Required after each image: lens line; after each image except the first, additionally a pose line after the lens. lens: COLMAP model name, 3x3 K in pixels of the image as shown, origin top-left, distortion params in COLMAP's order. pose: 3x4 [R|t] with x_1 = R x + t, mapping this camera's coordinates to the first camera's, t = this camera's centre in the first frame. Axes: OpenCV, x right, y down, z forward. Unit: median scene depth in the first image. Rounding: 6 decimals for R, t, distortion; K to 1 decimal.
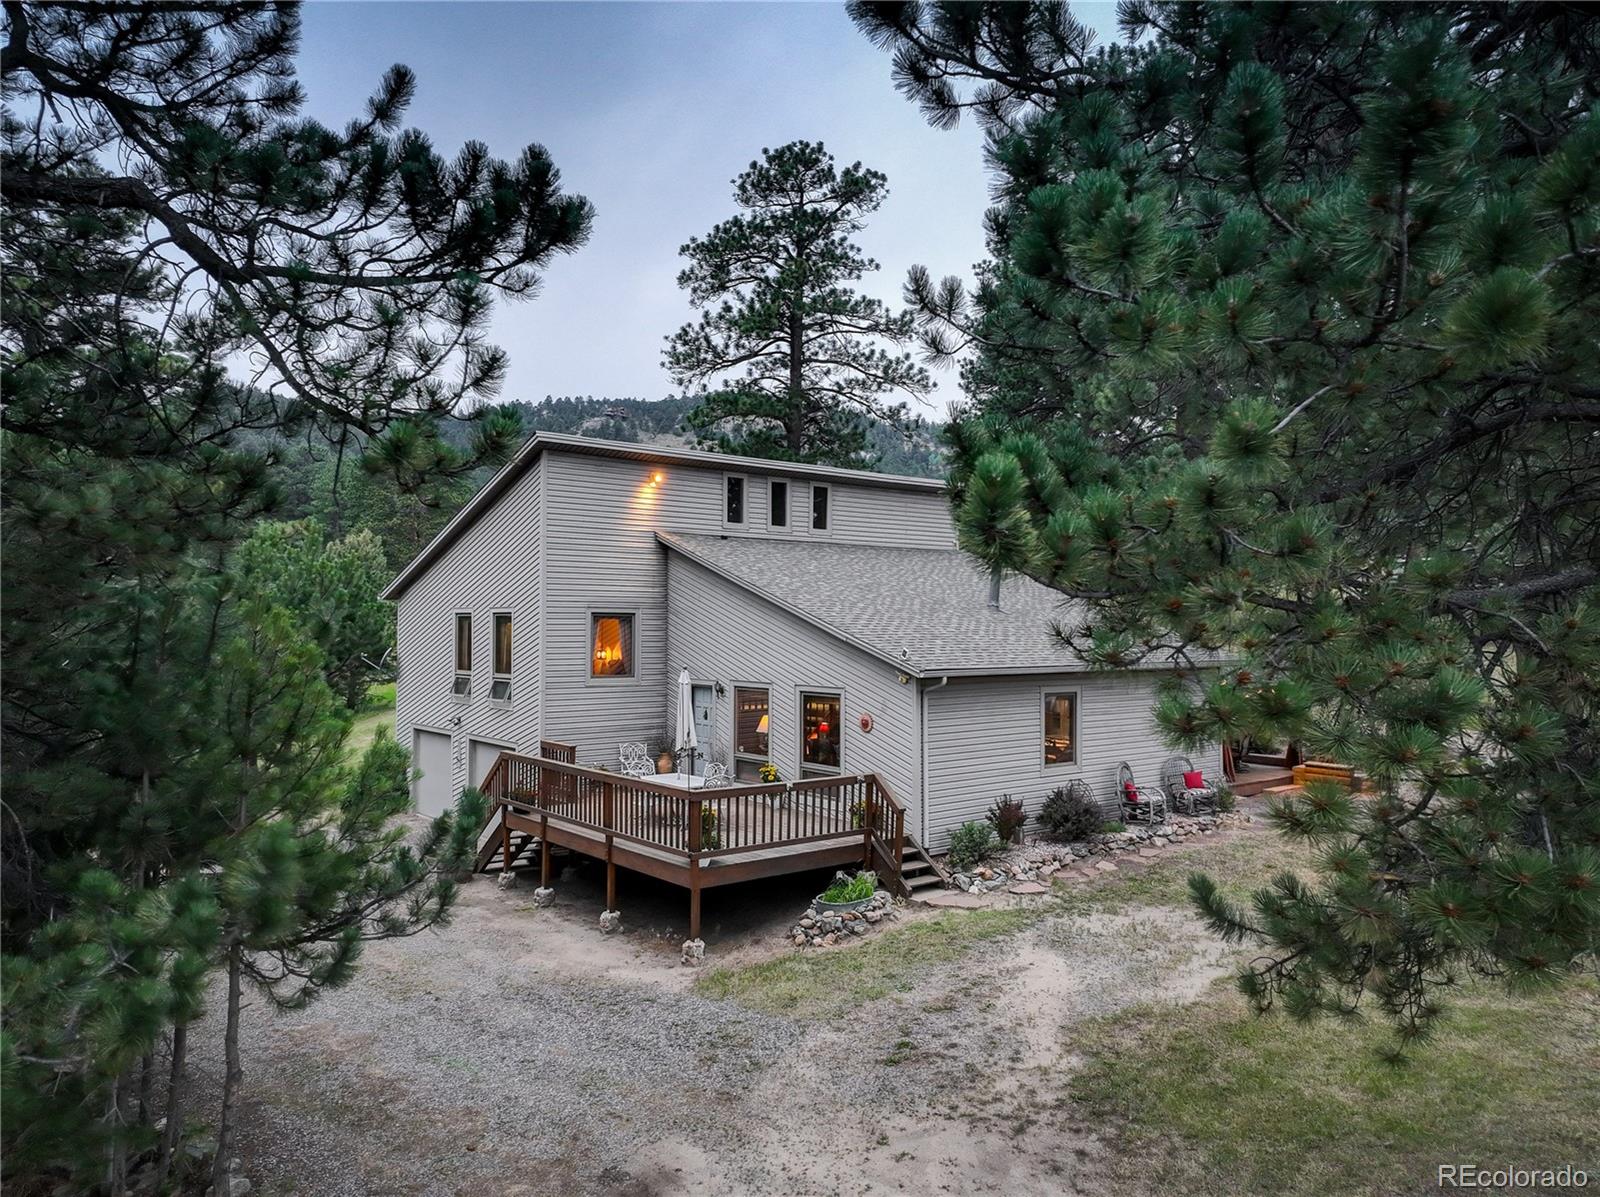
lens RADIAL K [[1114.8, 0, 800.0], [0, 1114.8, 598.5], [0, 0, 1]] dist [0.004691, 0.005368]
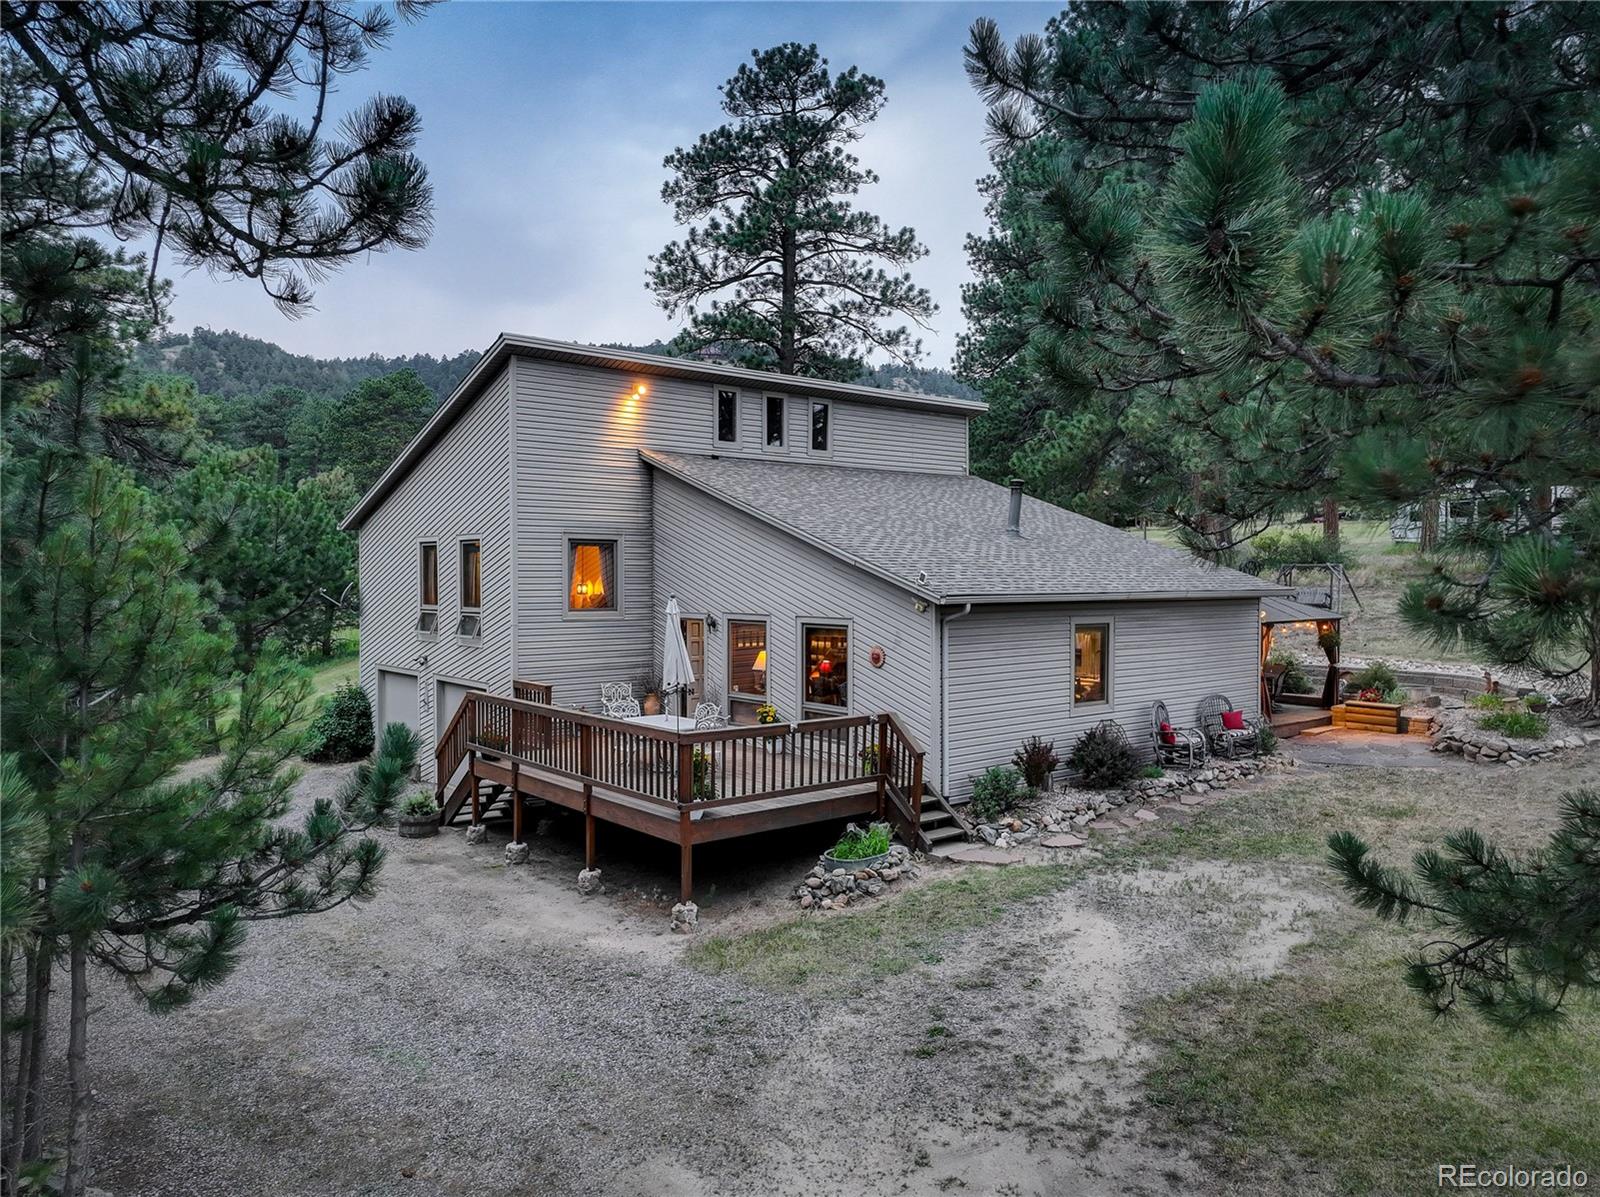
lens RADIAL K [[1125.9, 0, 793.4], [0, 1125.9, 601.5], [0, 0, 1]] dist [-0.002157, 0.024264]
pose [[0.999986, -0.004459, 0.002935, -0.010019], [0.004306, 0.998730, 0.050188, 0.022796], [-0.003155, -0.050175, 0.998735, 0.110432]]
